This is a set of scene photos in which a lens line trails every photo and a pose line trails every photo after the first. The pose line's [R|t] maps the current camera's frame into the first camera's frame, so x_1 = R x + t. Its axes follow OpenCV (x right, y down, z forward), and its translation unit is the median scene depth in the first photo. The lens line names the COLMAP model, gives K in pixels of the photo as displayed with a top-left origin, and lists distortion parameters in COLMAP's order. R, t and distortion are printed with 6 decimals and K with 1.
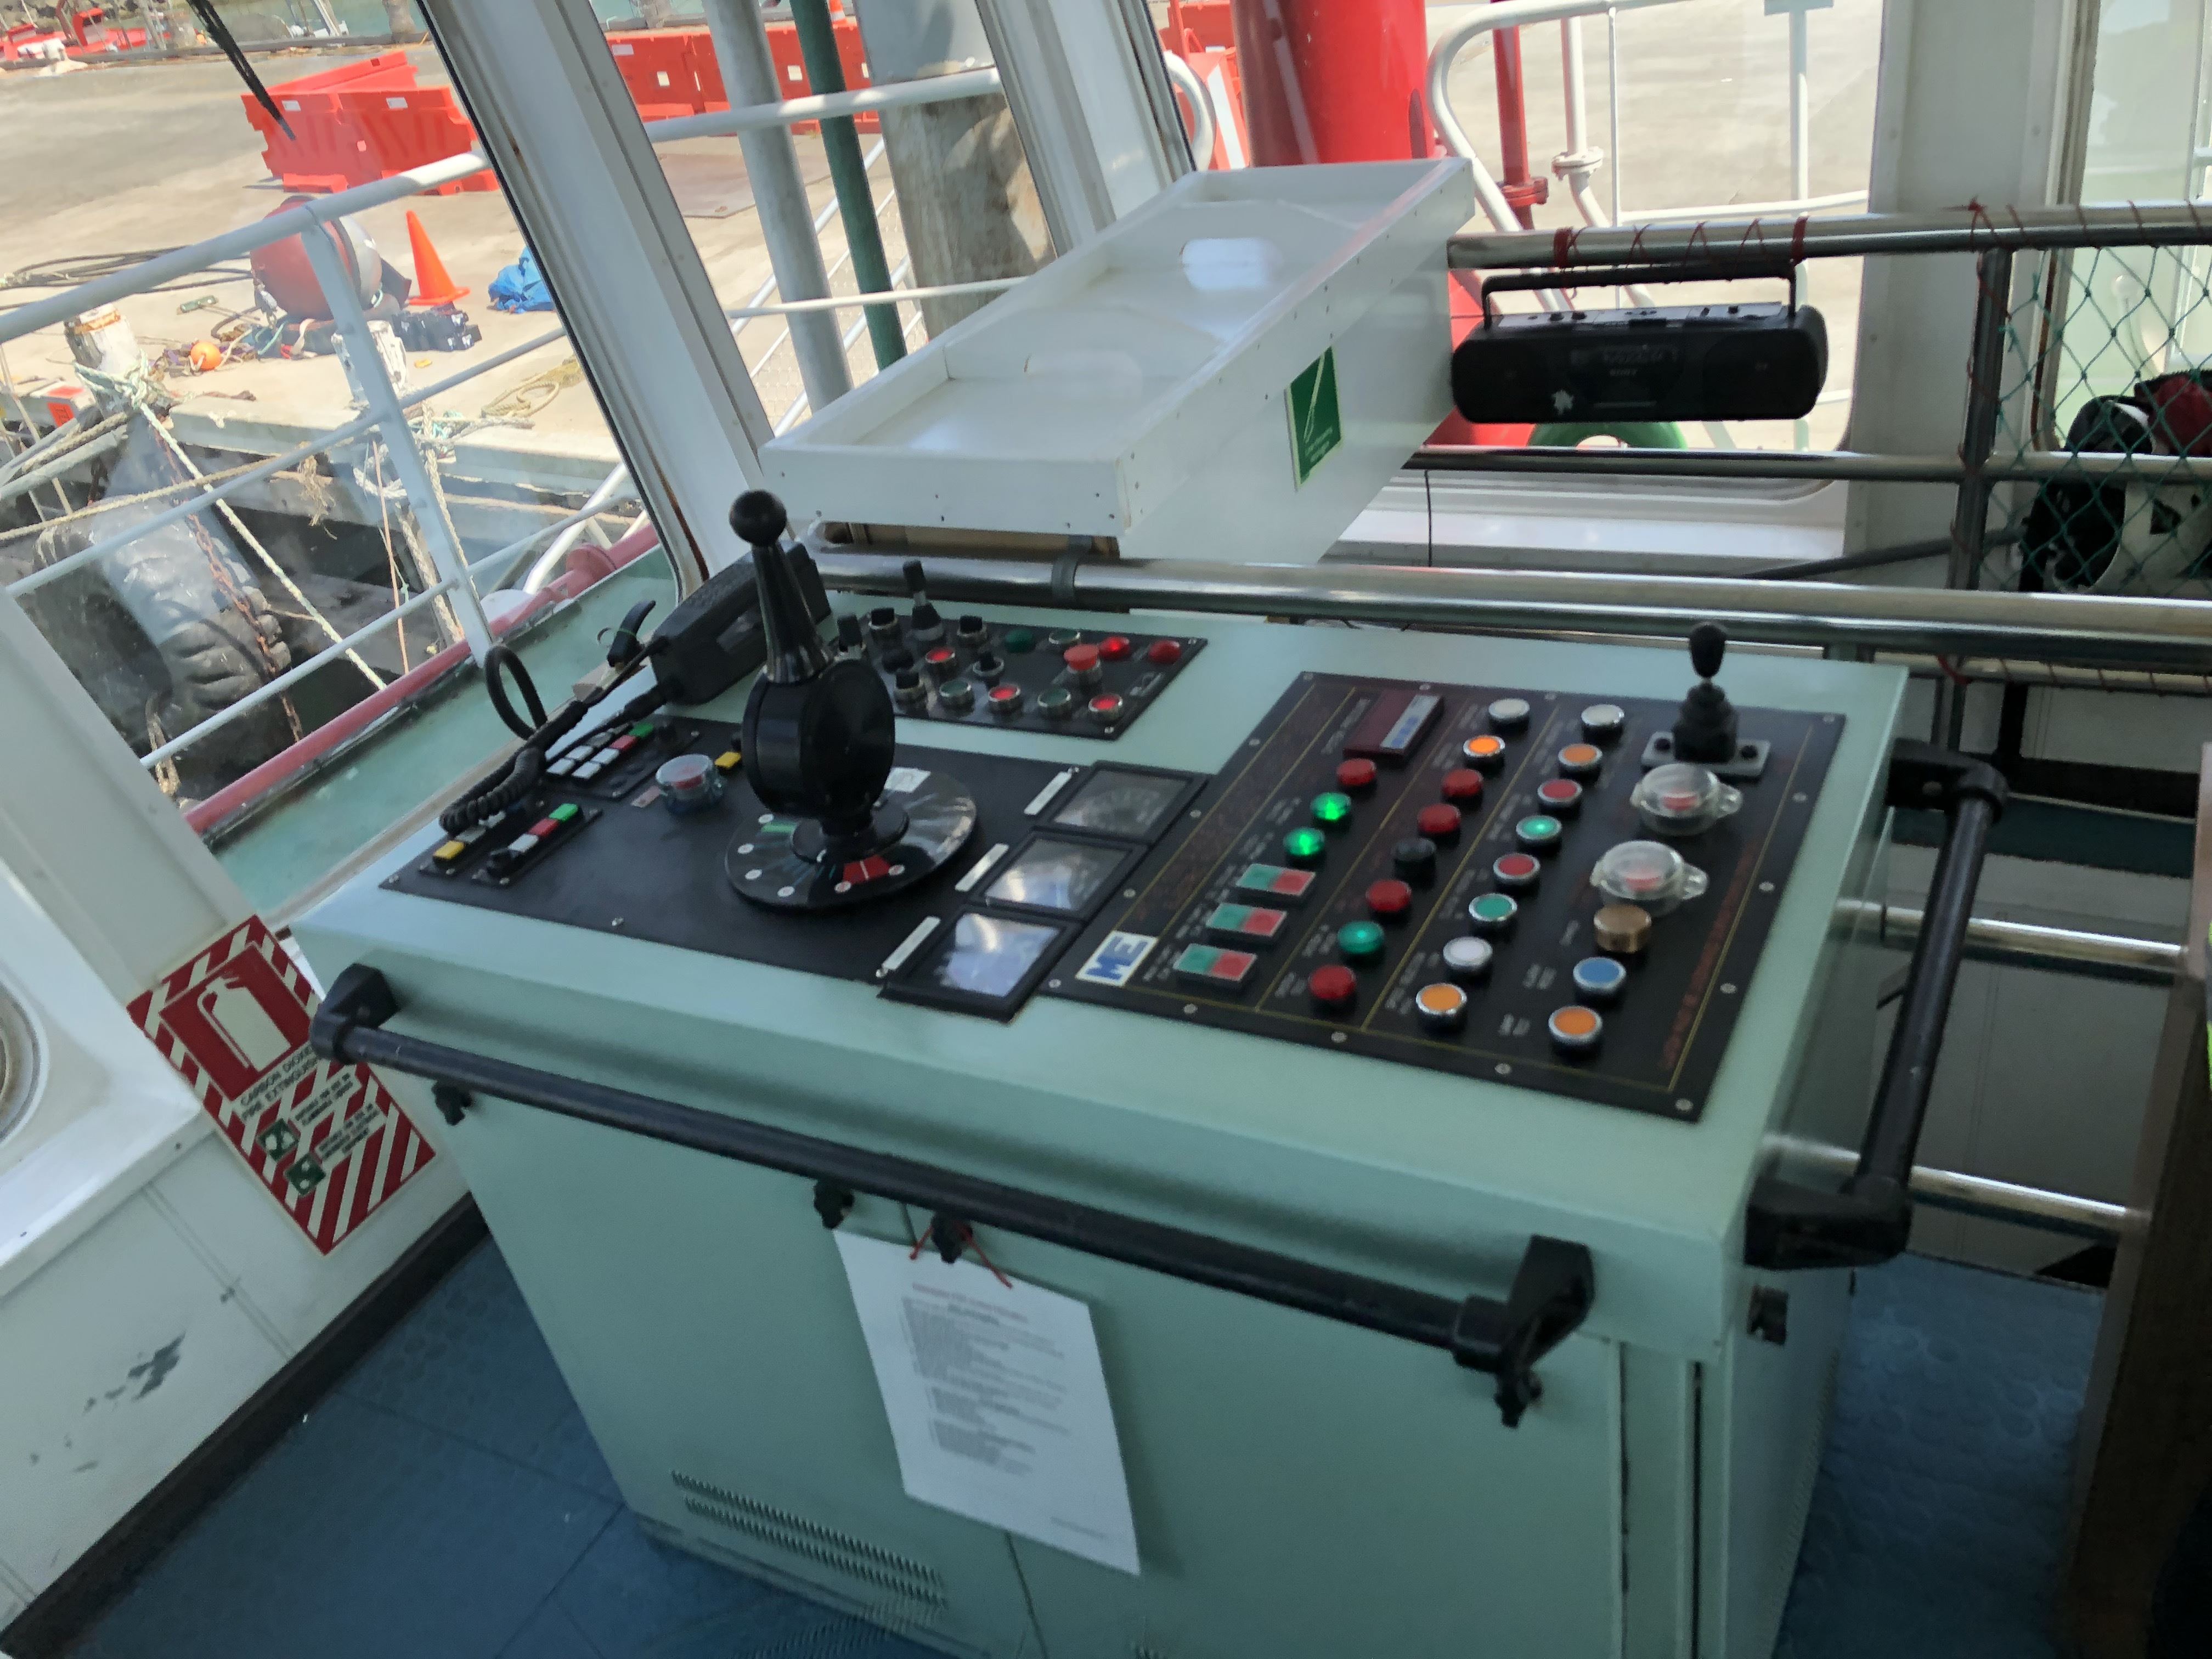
lens RADIAL K [[1789.8, 0, 1254.9], [0, 1789.8, 910.5], [0, 0, 1]] dist [-0.070978, 0.043712]
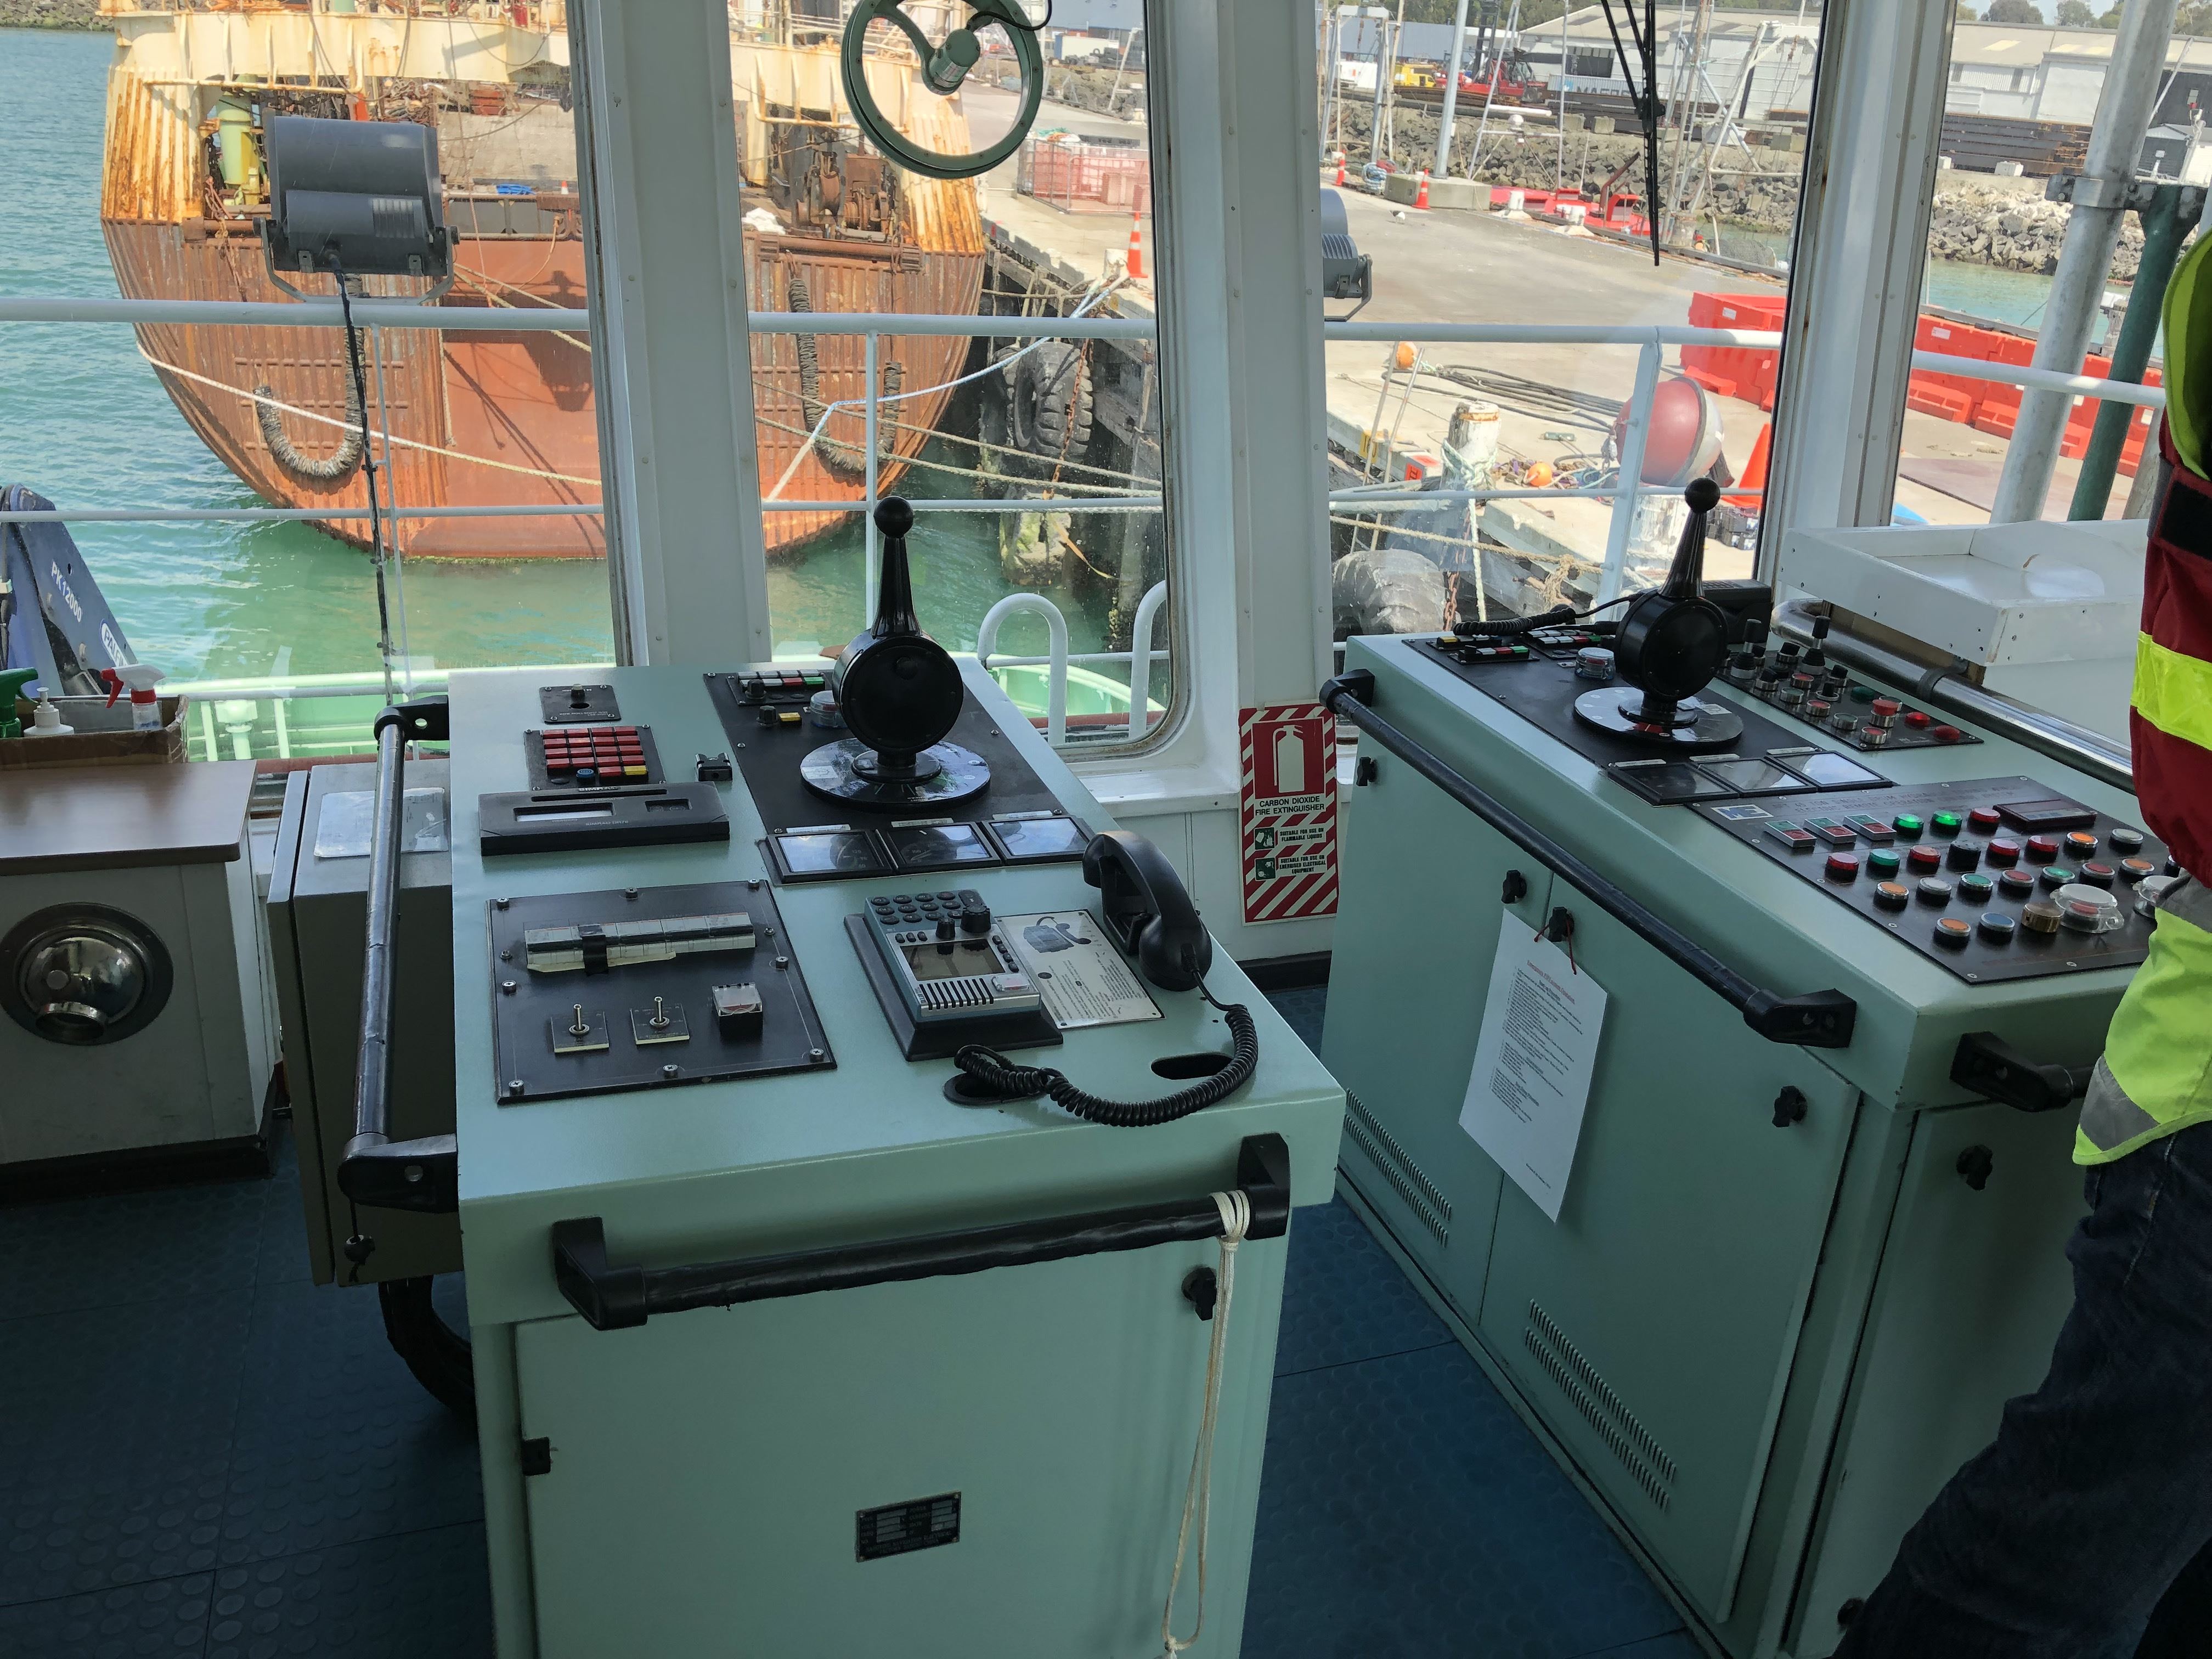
lens RADIAL K [[1828.8, 0, 1101.1], [0, 1828.8, 827.9], [0, 0, 1]] dist [0.050039, -0.000087]
pose [[0.672728, 0.427990, -0.603541, 0.289713], [-0.531020, 0.847312, 0.008962, 0.182307], [0.515223, 0.314463, 0.797282, -0.321689]]
